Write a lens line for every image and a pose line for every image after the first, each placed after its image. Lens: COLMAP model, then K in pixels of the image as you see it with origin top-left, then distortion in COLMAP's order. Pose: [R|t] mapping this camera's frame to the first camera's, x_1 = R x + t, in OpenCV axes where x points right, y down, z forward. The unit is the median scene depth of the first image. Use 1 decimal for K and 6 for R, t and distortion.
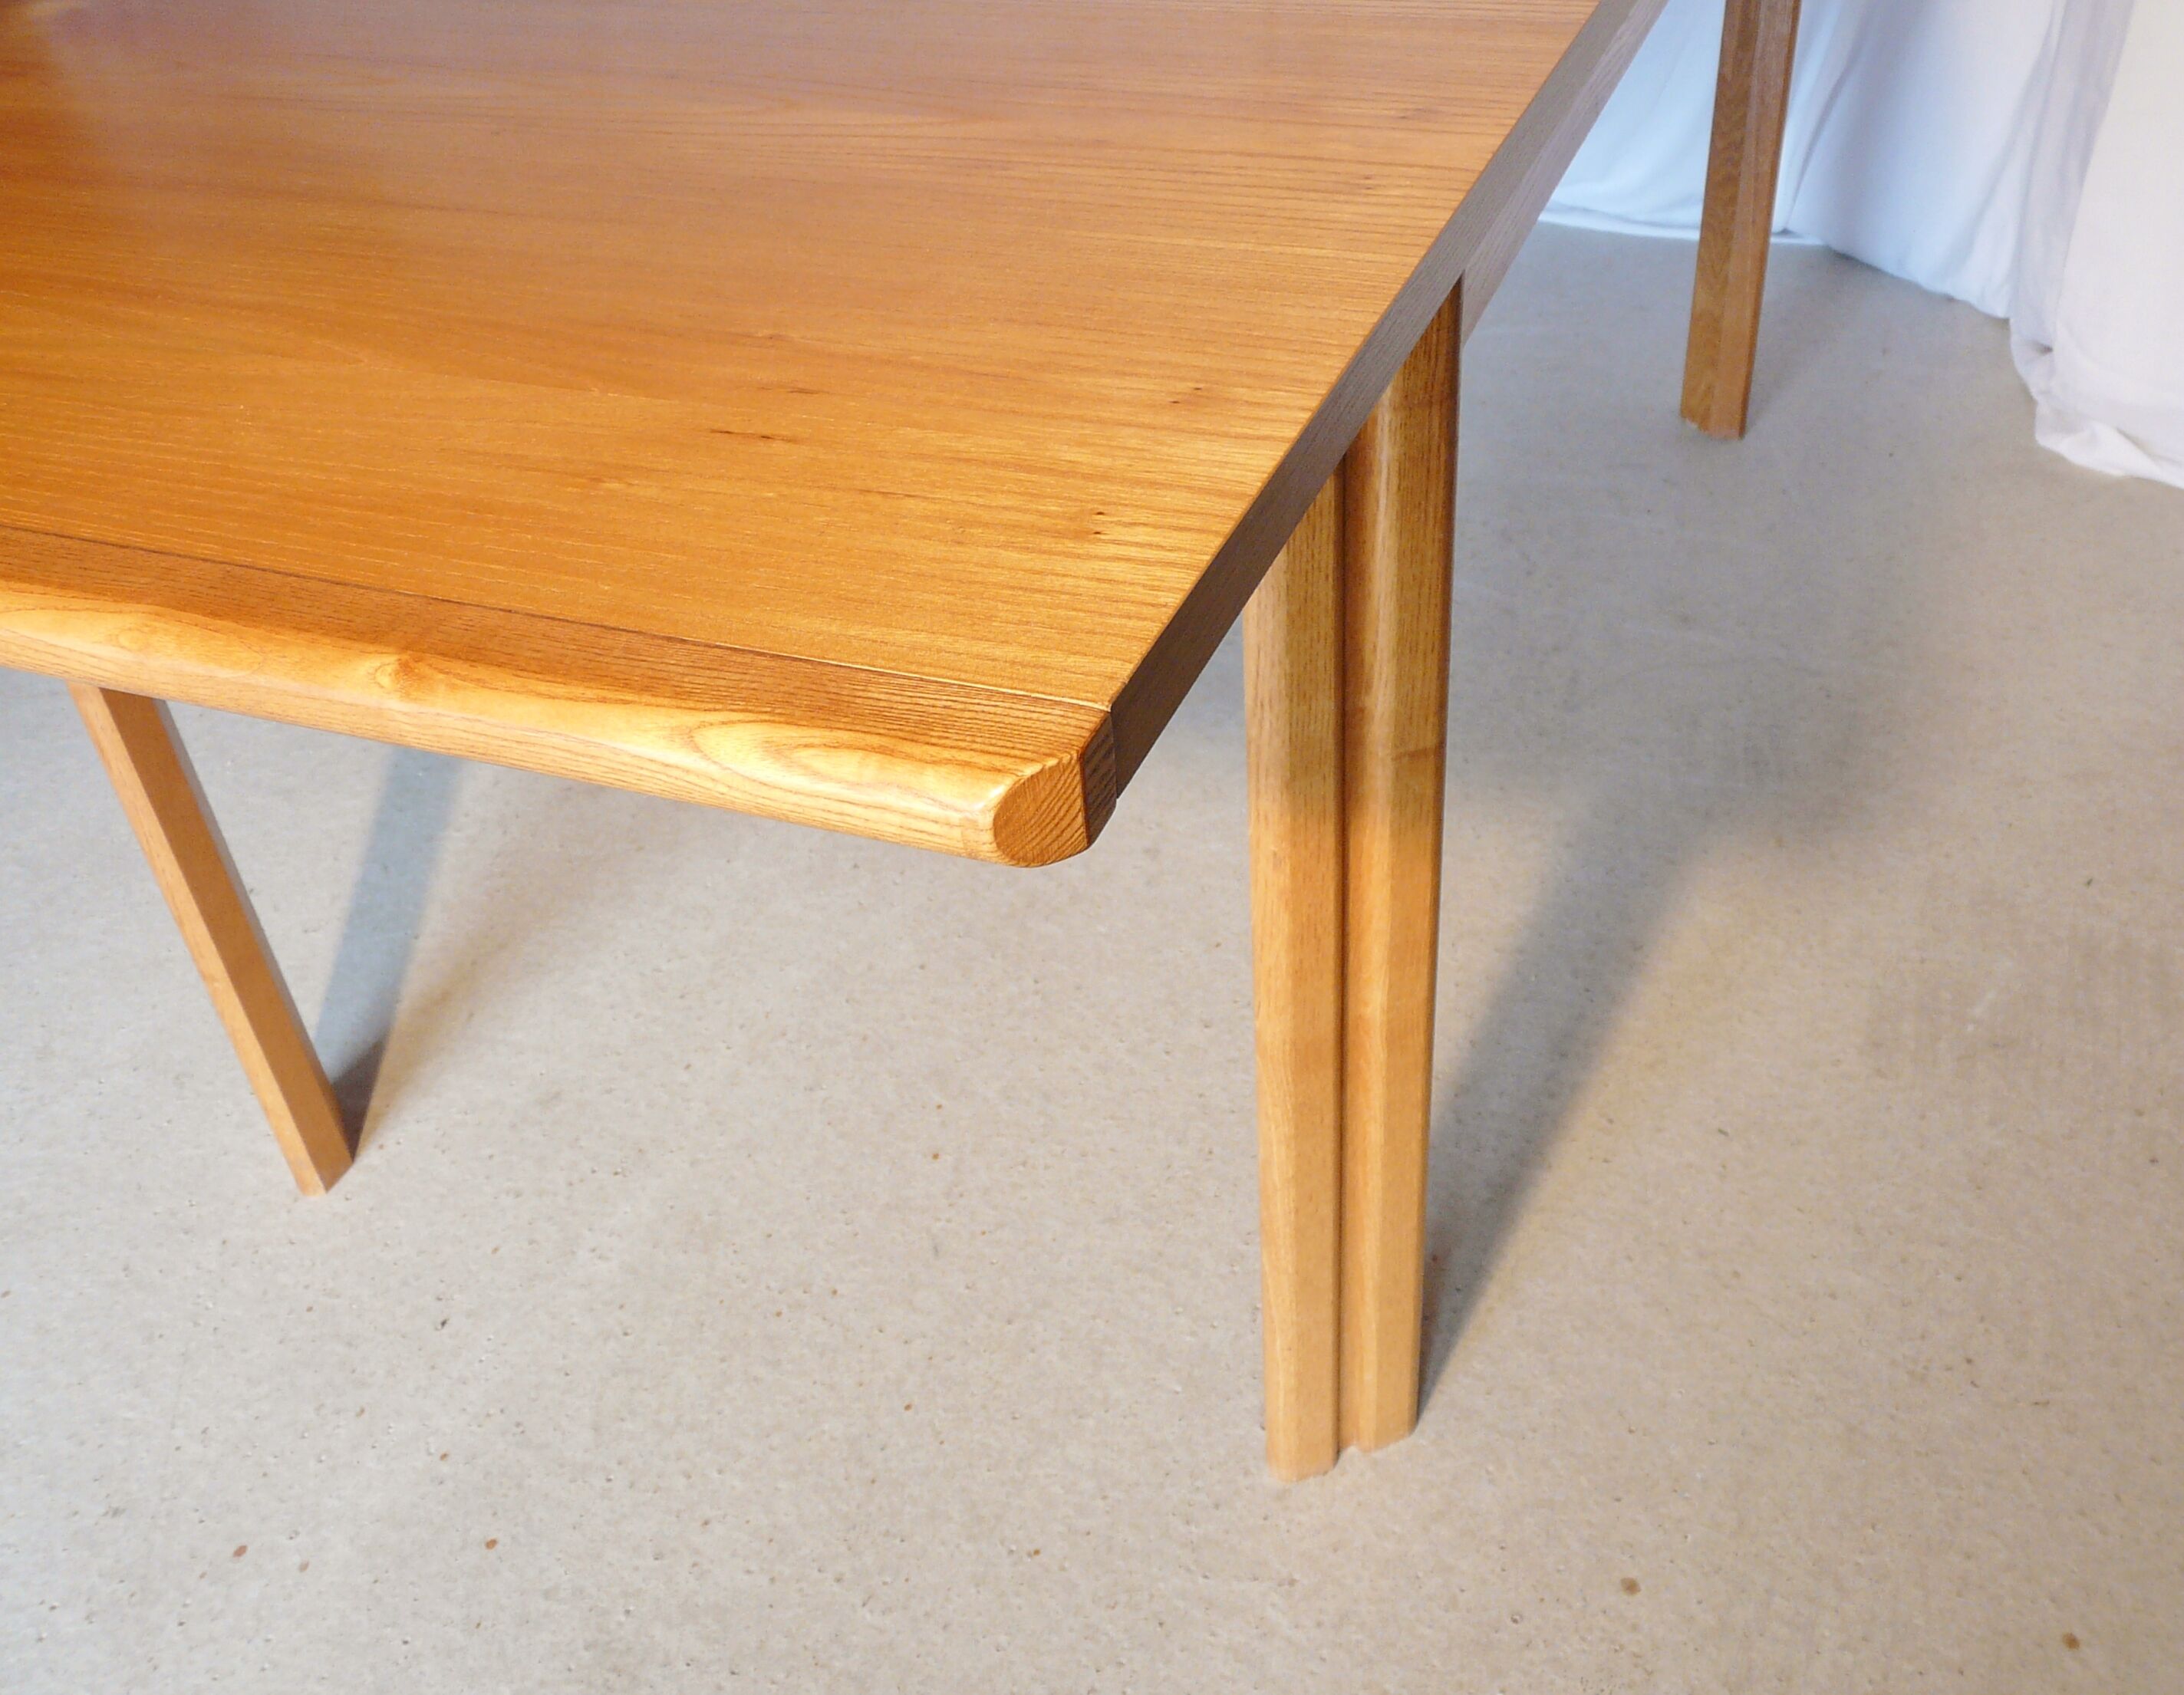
lens RADIAL K [[2072.6, 0, 1139.9], [0, 2072.6, 853.8], [0, 0, 1]] dist [-0.052574, 0.000436]
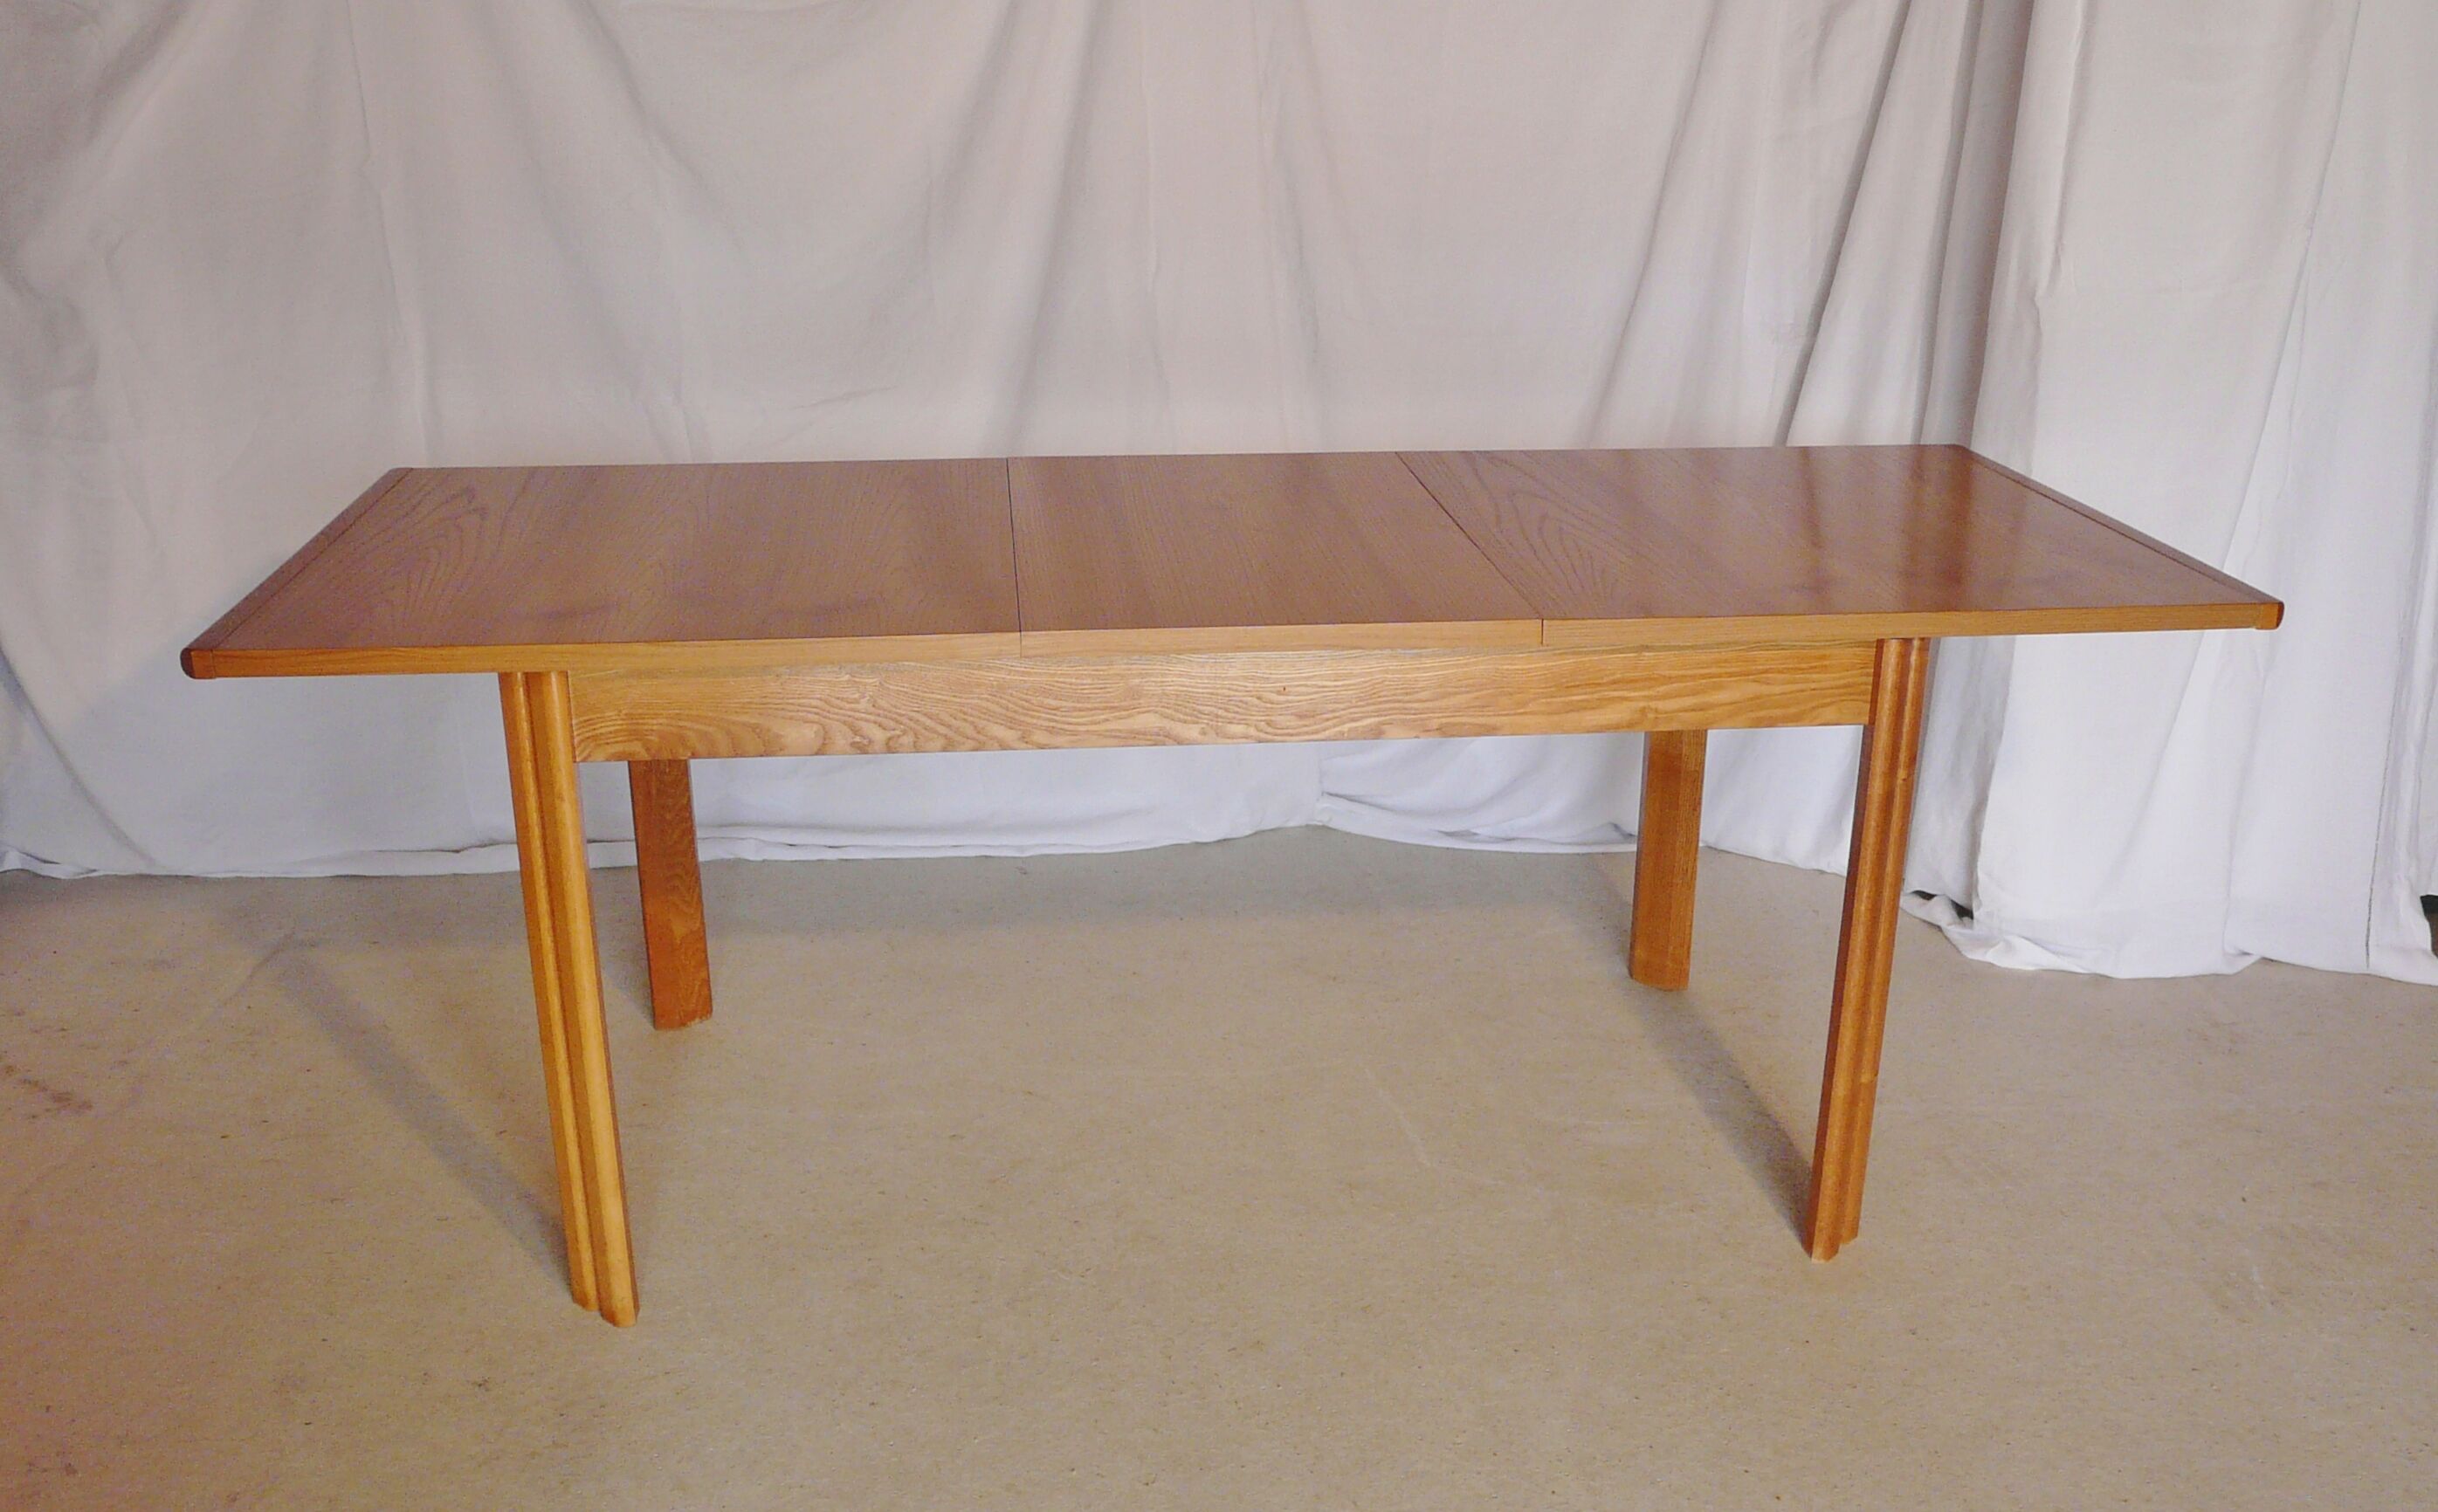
lens RADIAL K [[2348.8, 0, 1233.9], [0, 2348.8, 852.9], [0, 0, 1]] dist [-0.080509, 0.096470]
pose [[0.903877, -0.089445, 0.418337, -1.023328], [0.213772, 0.941486, -0.260586, 0.065725], [-0.370551, 0.324966, 0.870109, -0.362373]]
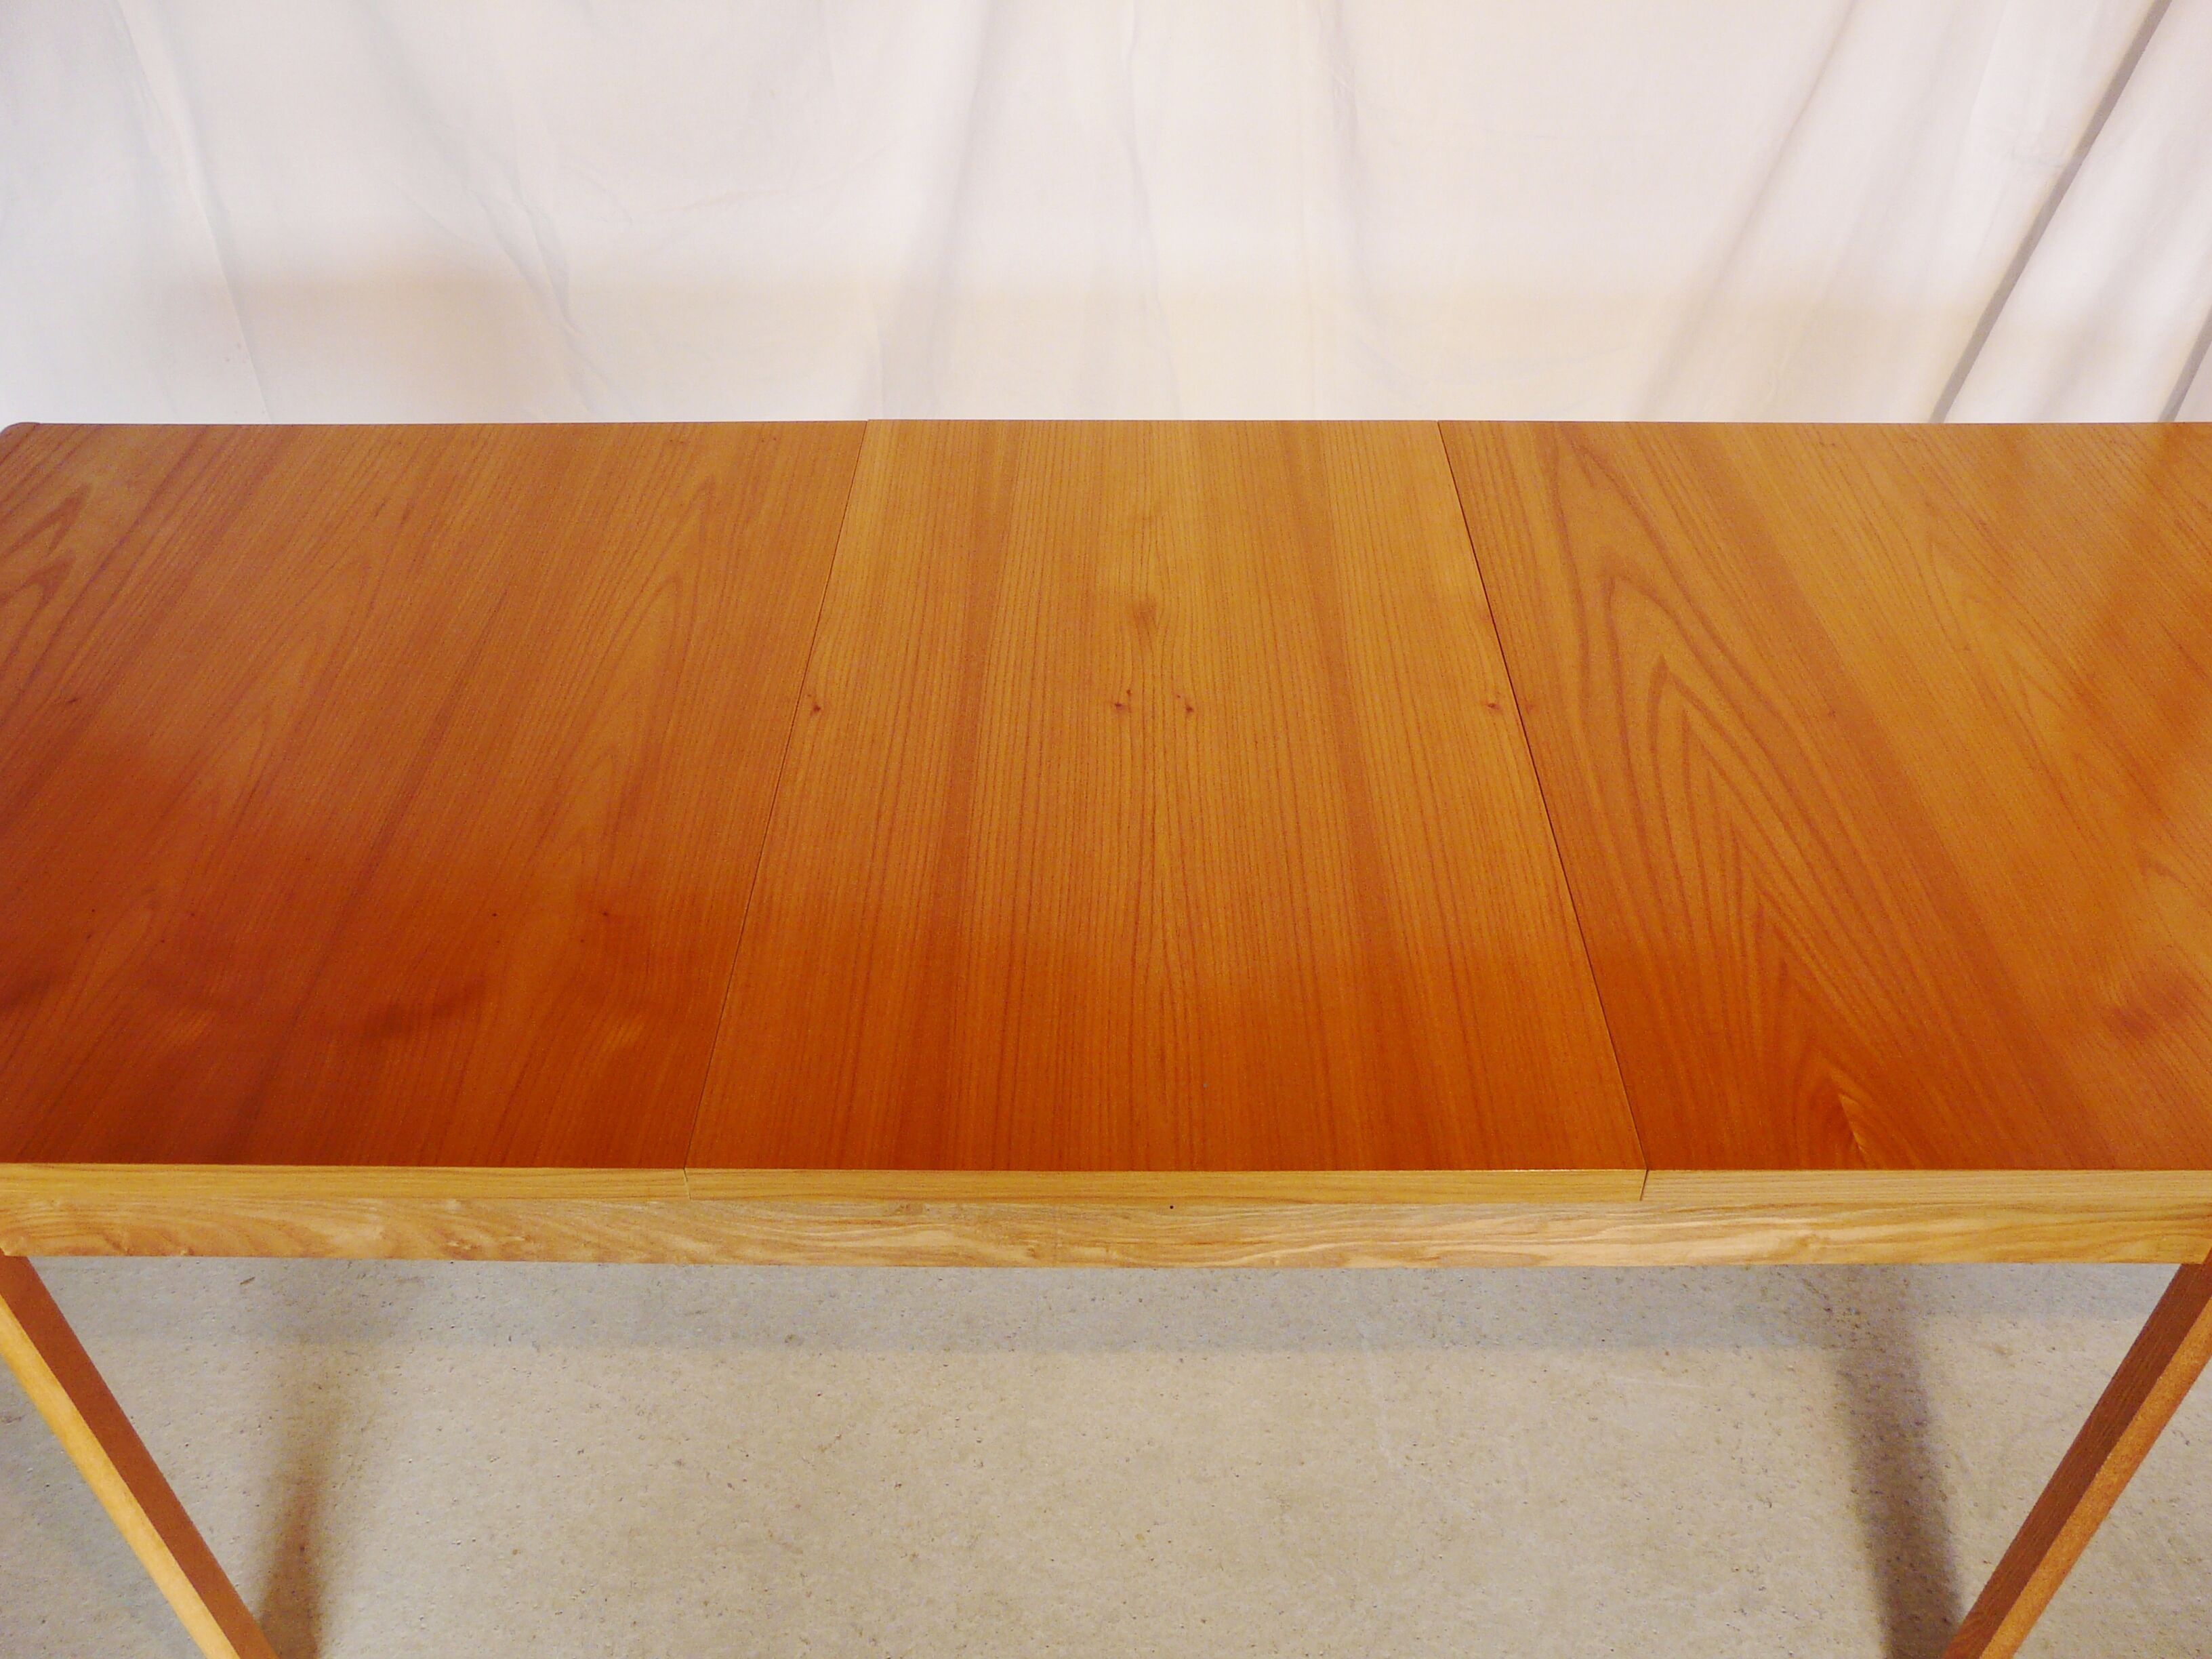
lens RADIAL K [[1842.9, 0, 1106.0], [0, 1842.9, 829.5], [0, 0, 1]] dist [-0.077030, 0.104461]
pose [[0.947155, -0.153538, 0.281645, -0.513052], [0.153137, 0.987924, 0.023574, -0.619307], [-0.281863, 0.020802, 0.959229, 0.302674]]
